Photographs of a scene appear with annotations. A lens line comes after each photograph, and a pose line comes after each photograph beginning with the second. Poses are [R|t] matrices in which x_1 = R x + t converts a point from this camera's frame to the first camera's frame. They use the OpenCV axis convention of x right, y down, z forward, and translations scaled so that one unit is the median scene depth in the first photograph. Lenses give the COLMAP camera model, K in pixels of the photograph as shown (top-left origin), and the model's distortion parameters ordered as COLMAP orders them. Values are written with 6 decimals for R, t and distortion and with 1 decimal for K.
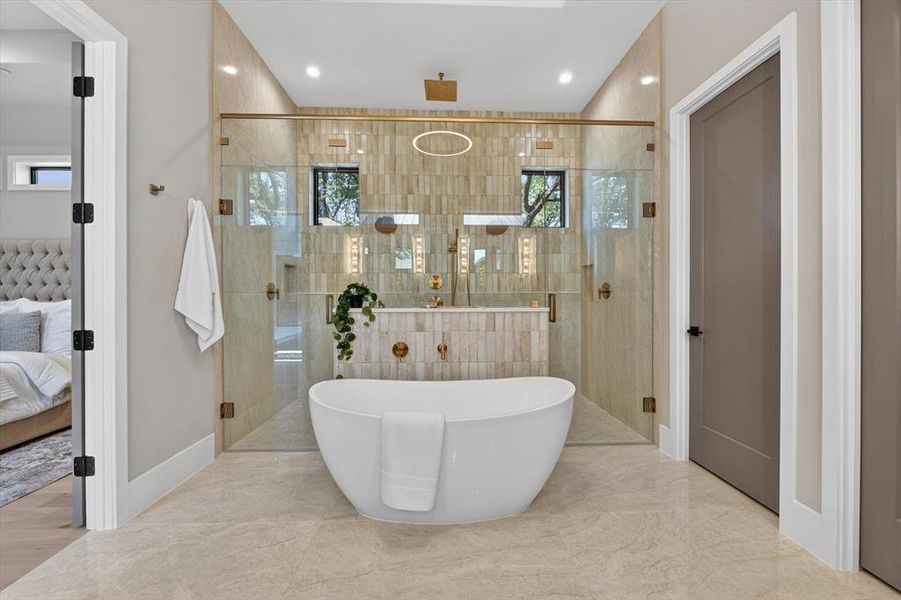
lens RADIAL K [[359.2, 0, 453.2], [0, 359.2, 299.3], [0, 0, 1]] dist [-0.003056, -0.000520]
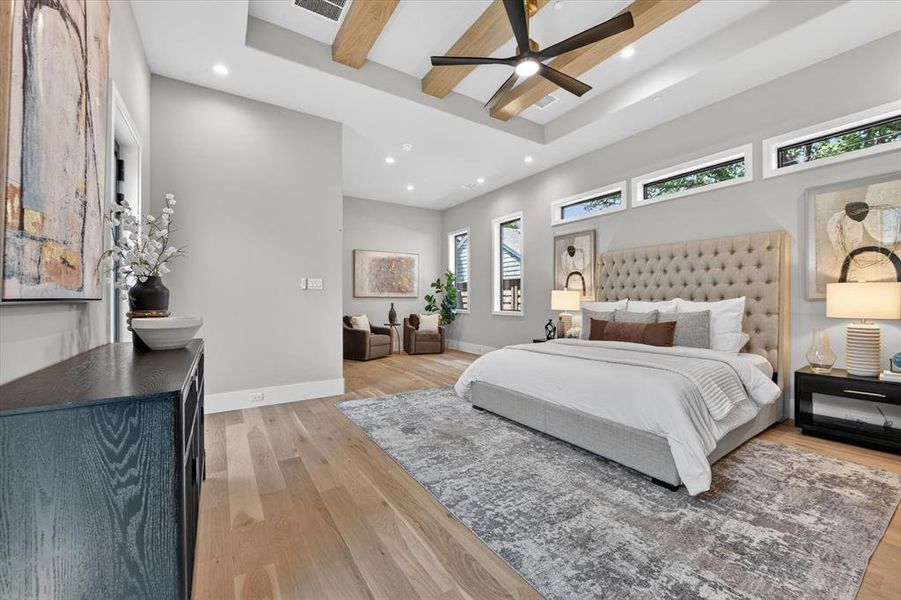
lens RADIAL K [[359.2, 0, 452.9], [0, 359.2, 301.1], [0, 0, 1]] dist [-0.003056, -0.000520]
pose [[0.503264, -0.000550, -0.864133, -0.609681], [-0.000653, 0.999999, -0.001017, 0.007825], [0.864132, 0.001077, 0.503263, -0.141178]]
